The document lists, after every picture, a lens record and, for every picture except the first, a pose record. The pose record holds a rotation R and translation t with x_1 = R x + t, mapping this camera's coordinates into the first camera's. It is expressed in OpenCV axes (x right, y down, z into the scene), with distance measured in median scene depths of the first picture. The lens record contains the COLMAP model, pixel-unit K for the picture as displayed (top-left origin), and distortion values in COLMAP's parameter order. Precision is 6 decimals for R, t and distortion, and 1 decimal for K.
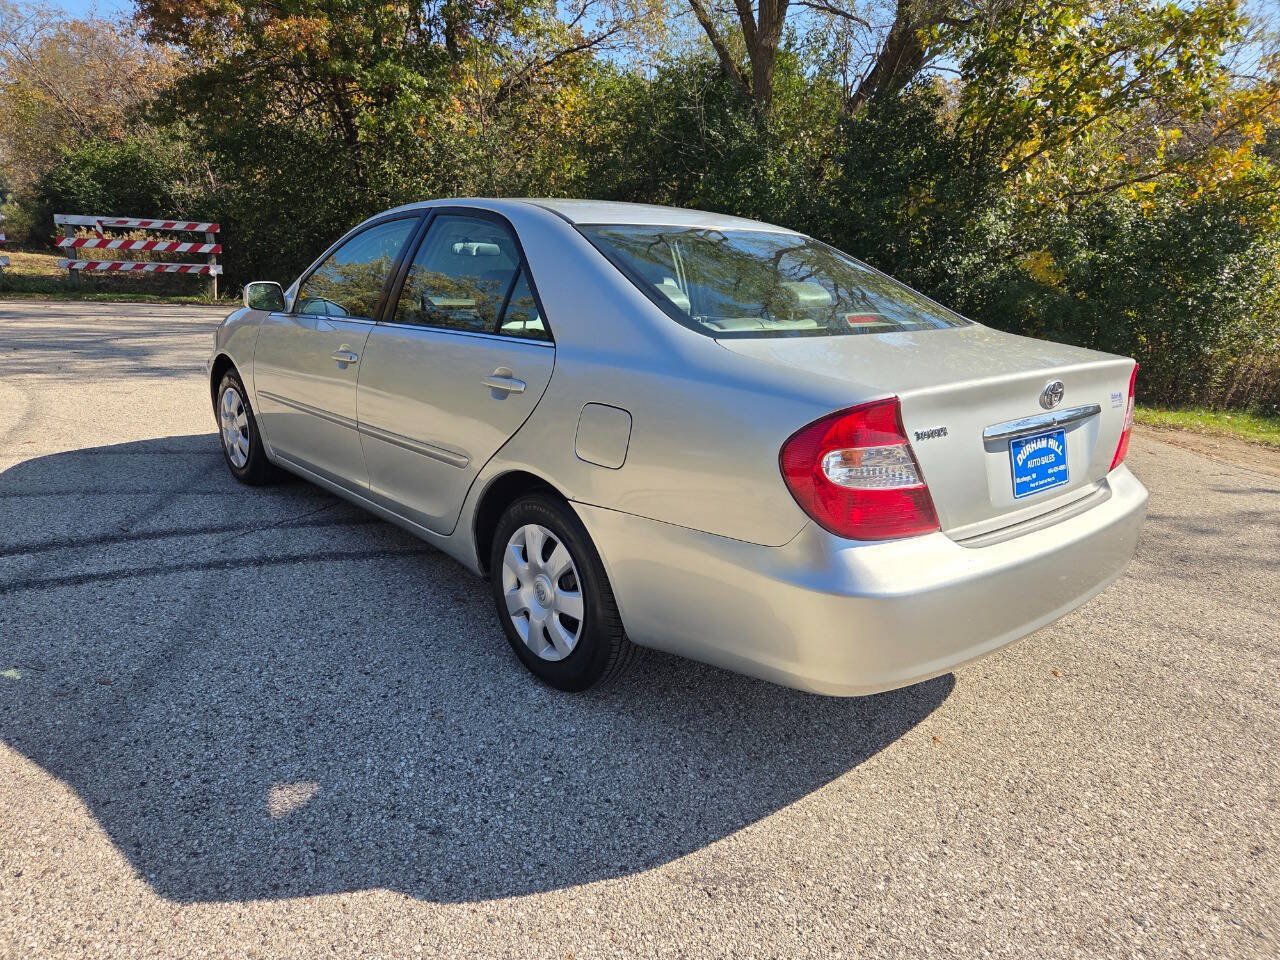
lens RADIAL K [[851.6, 0, 641.7], [0, 851.6, 481.2], [0, 0, 1]] dist [0.064981, -0.050153]
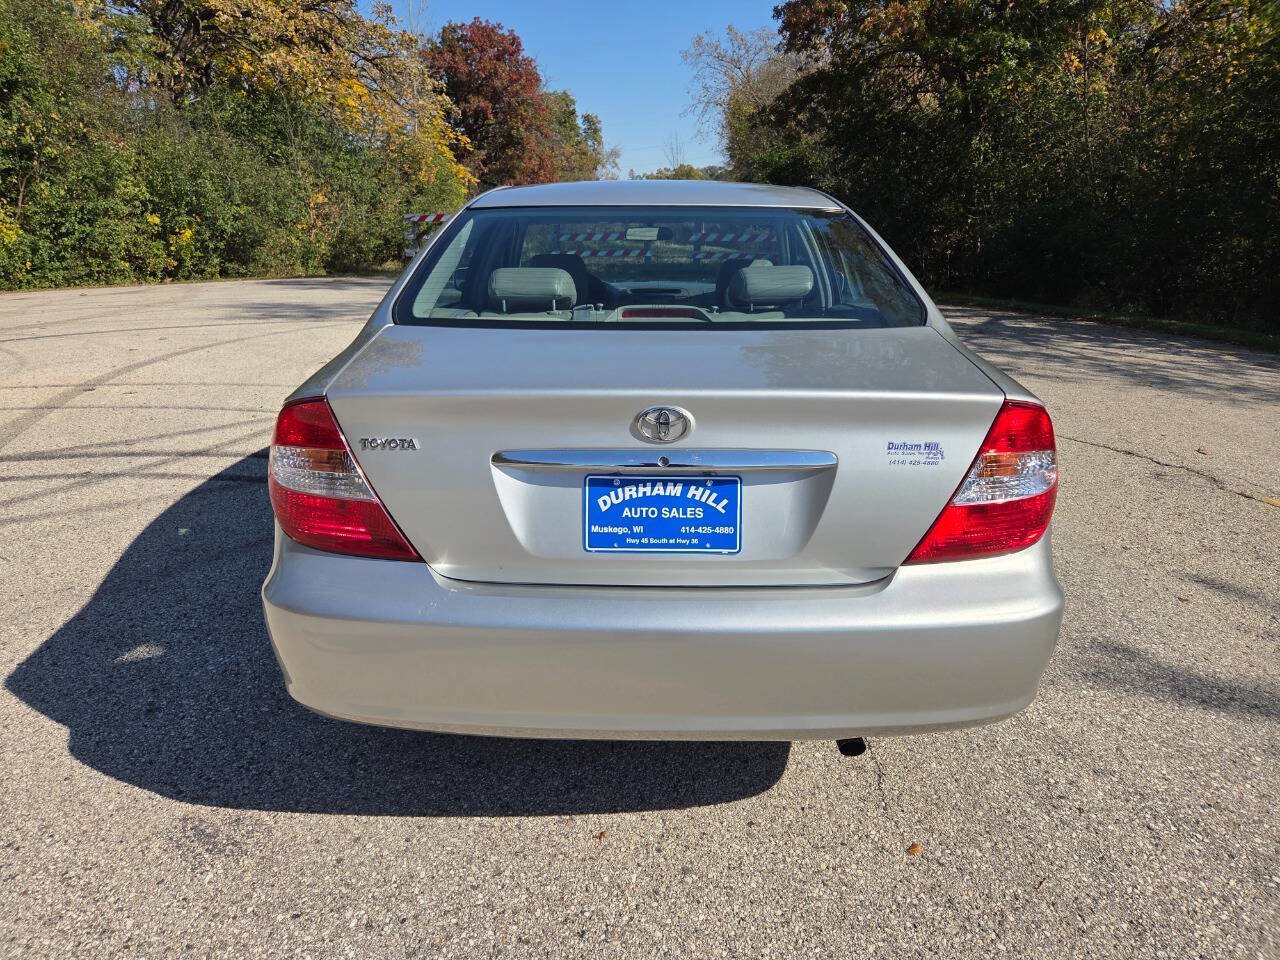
lens RADIAL K [[851.6, 0, 641.7], [0, 851.6, 481.2], [0, 0, 1]] dist [0.064981, -0.050153]
pose [[0.743919, 0.162180, -0.648291, 0.902812], [-0.149513, 0.985906, 0.075073, -0.100460], [0.651329, 0.041080, 0.757682, 0.426786]]
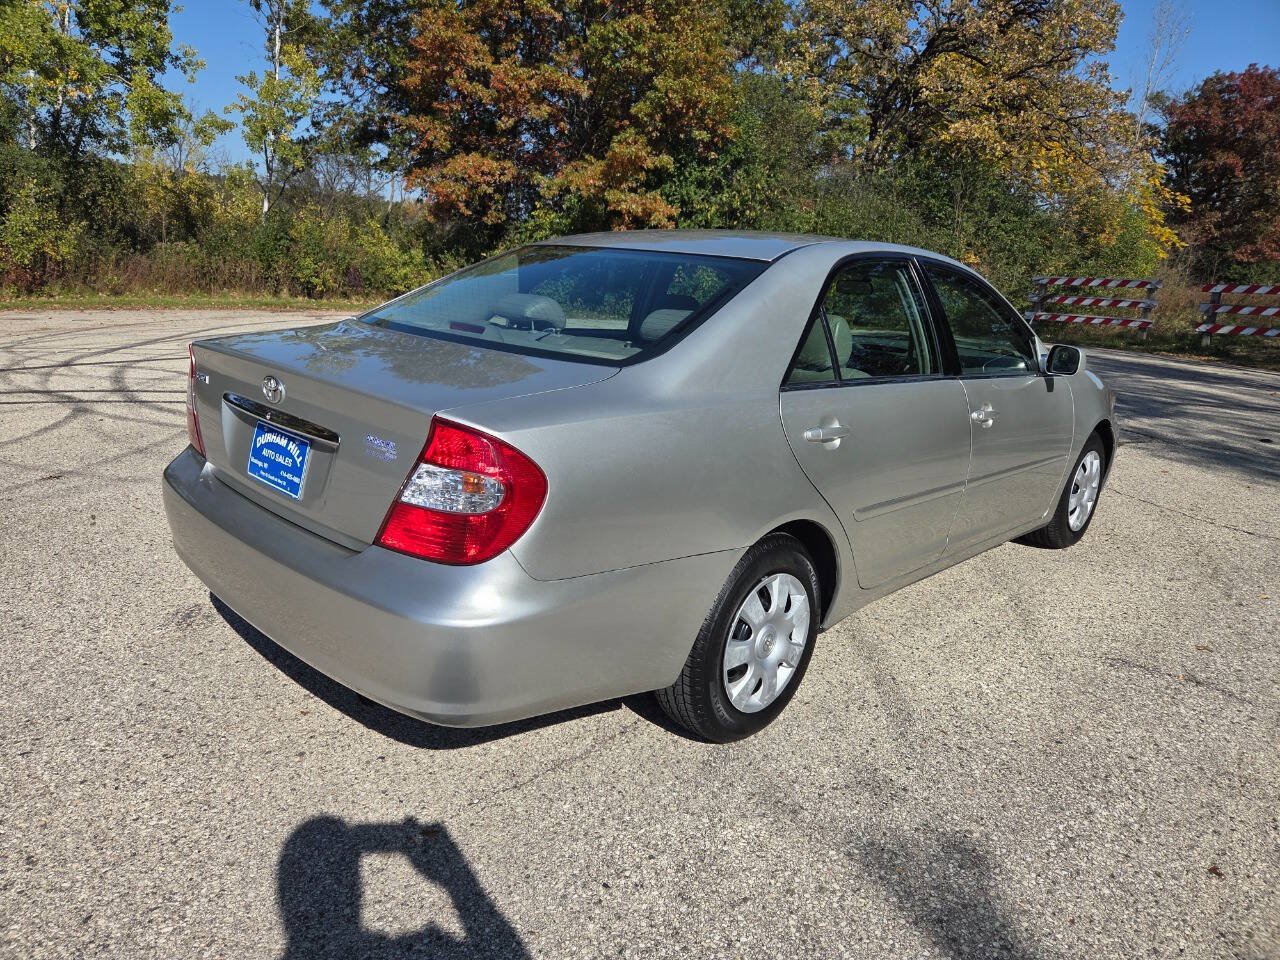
lens RADIAL K [[851.6, 0, 641.7], [0, 851.6, 481.2], [0, 0, 1]] dist [0.064981, -0.050153]
pose [[0.093963, 0.222812, -0.970323, 1.432160], [-0.312135, 0.932088, 0.183806, -0.301838], [0.945380, 0.285600, 0.157129, 1.224423]]
